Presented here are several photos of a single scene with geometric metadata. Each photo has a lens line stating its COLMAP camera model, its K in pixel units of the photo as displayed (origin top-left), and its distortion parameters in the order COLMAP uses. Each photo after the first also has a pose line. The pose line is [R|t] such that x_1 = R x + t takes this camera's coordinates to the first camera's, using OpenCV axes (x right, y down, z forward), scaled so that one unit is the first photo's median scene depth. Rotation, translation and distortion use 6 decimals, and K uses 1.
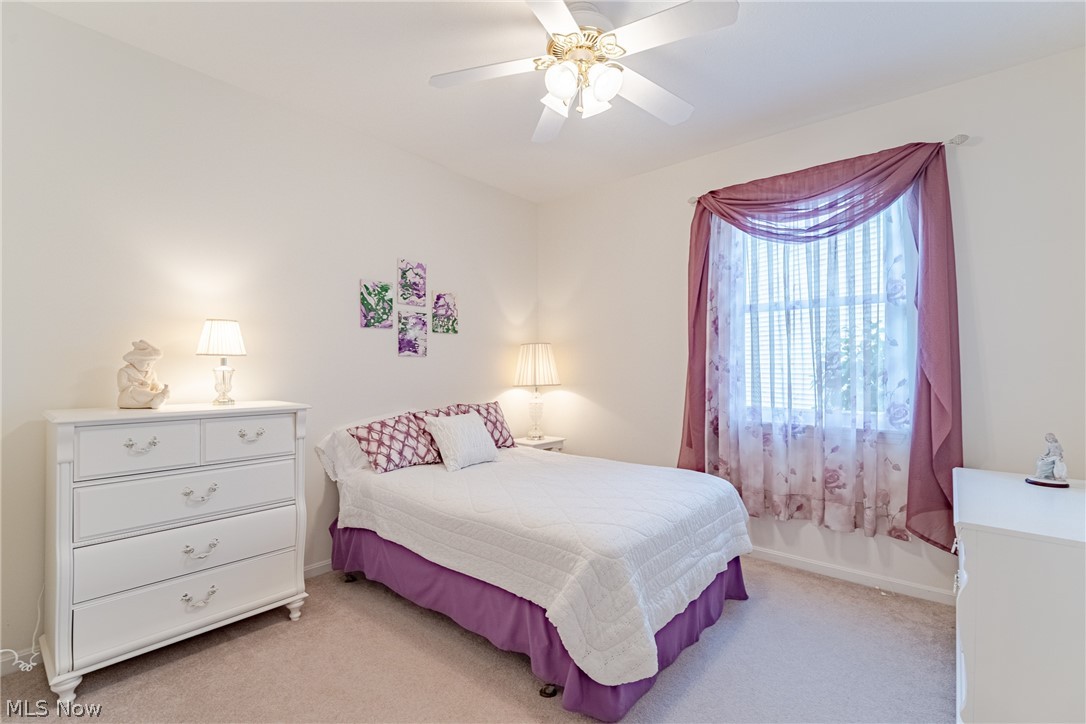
lens RADIAL K [[489.8, 0, 545.4], [0, 489.8, 363.8], [0, 0, 1]] dist [-0.000137, 0.000470]
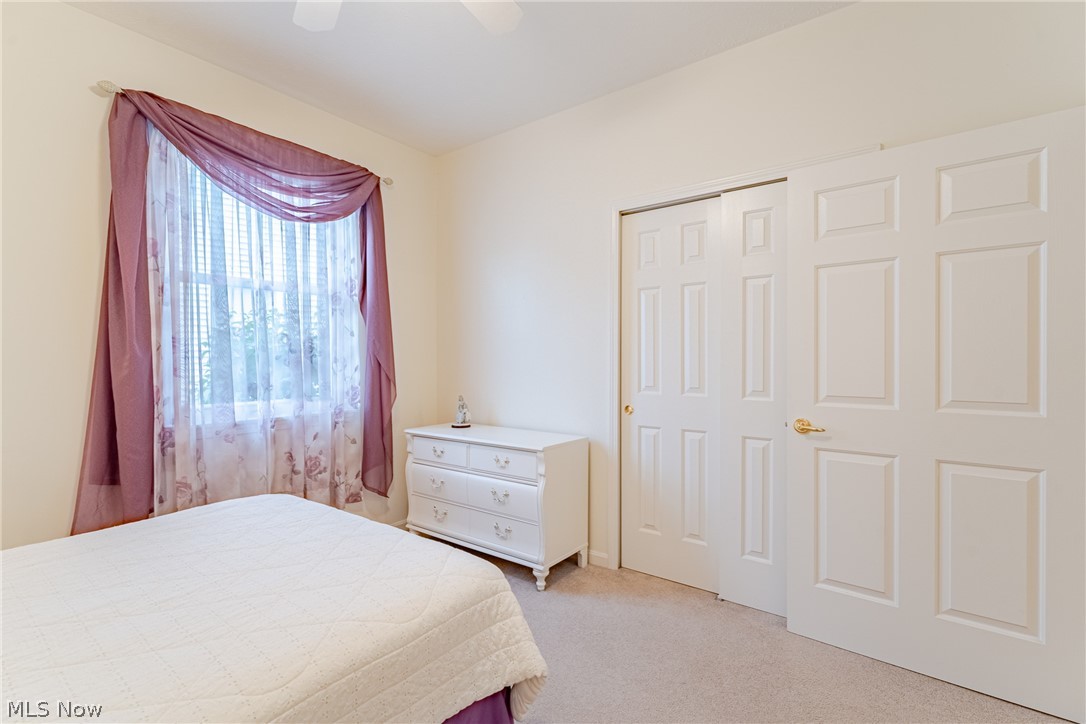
lens RADIAL K [[489.8, 0, 545.8], [0, 489.8, 363.8], [0, 0, 1]] dist [-0.000137, 0.000470]
pose [[-0.071039, -0.013760, 0.997379, -0.444956], [-0.006422, 0.999890, 0.013337, 0.008841], [-0.997453, -0.005458, -0.071120, 0.596751]]
